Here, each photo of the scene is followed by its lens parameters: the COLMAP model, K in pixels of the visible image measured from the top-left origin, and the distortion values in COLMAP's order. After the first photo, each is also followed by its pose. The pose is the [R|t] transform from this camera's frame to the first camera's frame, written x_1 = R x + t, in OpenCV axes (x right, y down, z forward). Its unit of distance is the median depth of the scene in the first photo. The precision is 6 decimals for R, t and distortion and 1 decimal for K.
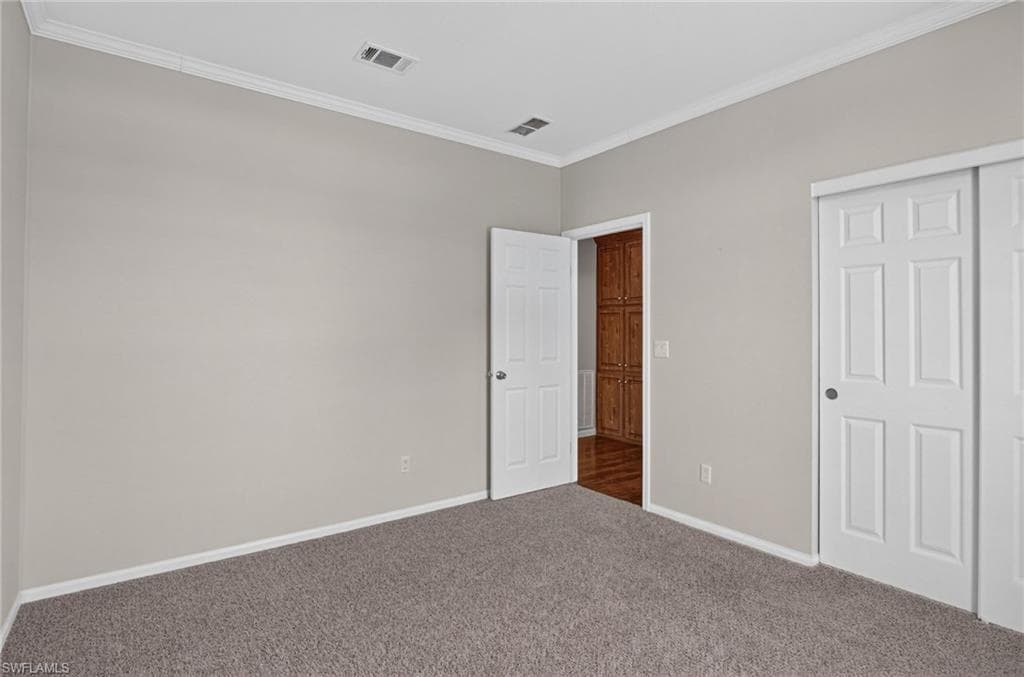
lens RADIAL K [[500.1, 0, 510.7], [0, 500.1, 339.3], [0, 0, 1]] dist [-0.014531, -0.000989]
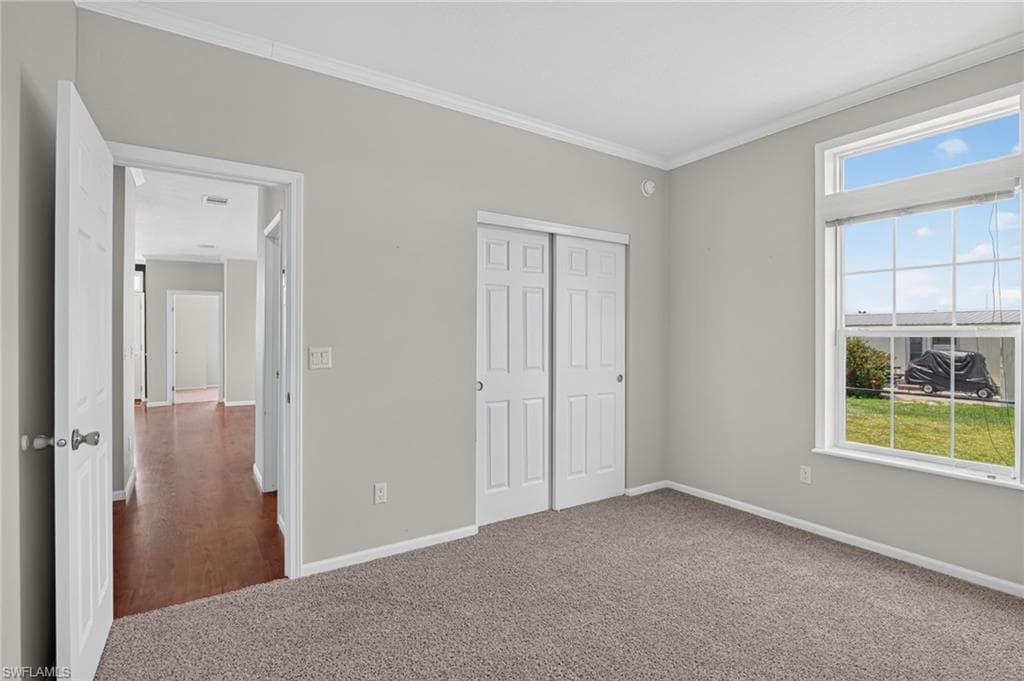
lens RADIAL K [[500.1, 0, 510.7], [0, 500.1, 341.3], [0, 0, 1]] dist [-0.014531, -0.000989]
pose [[0.064424, -0.016151, 0.997792, -0.583116], [0.013634, 0.999790, 0.015304, -0.018091], [-0.997829, 0.012618, 0.064631, 0.846613]]
